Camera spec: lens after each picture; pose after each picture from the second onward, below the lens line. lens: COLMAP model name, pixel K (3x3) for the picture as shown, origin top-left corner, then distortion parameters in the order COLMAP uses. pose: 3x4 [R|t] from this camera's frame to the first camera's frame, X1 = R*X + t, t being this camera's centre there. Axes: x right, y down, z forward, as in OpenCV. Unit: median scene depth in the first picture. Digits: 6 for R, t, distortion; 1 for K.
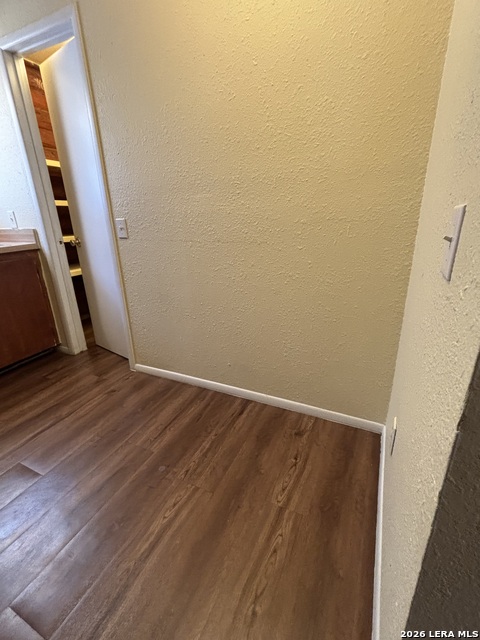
lens RADIAL K [[295.7, 0, 237.7], [0, 295.7, 316.7], [0, 0, 1]] dist [0.003234, -0.000420]
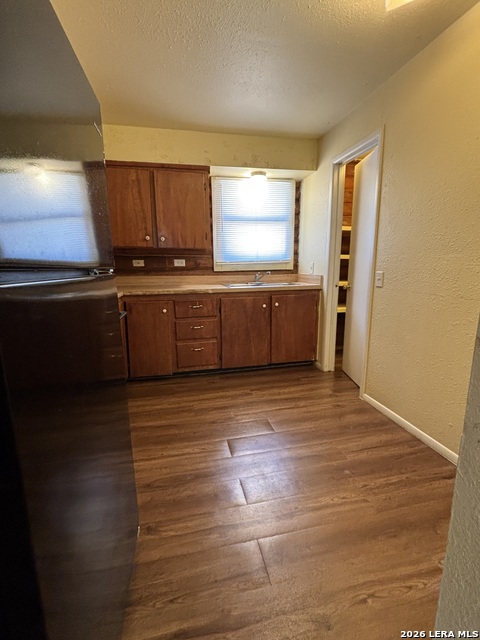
lens RADIAL K [[295.7, 0, 239.8], [0, 295.7, 317.3], [0, 0, 1]] dist [0.003234, -0.000420]
pose [[0.620536, 0.165088, -0.766603, 0.213106], [-0.273535, 0.961756, -0.014303, 0.028490], [0.734924, 0.218568, 0.641962, -0.174197]]
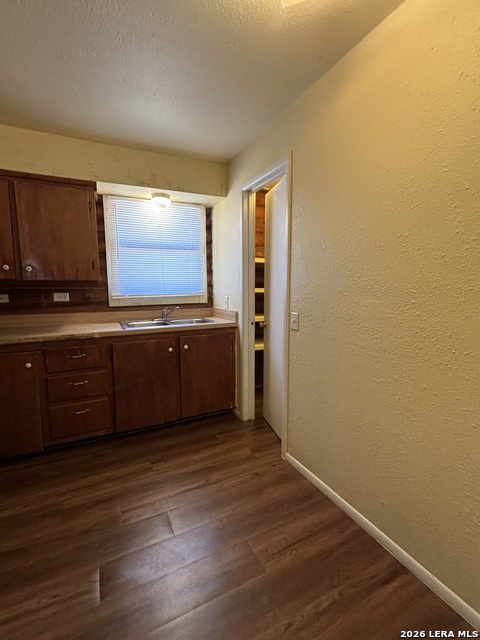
lens RADIAL K [[295.7, 0, 239.1], [0, 295.7, 318.0], [0, 0, 1]] dist [0.003234, -0.000420]
pose [[0.787156, 0.092783, -0.609735, 0.100933], [-0.224369, 0.963959, -0.142971, -0.107781], [0.574494, 0.249346, 0.779604, 0.042802]]
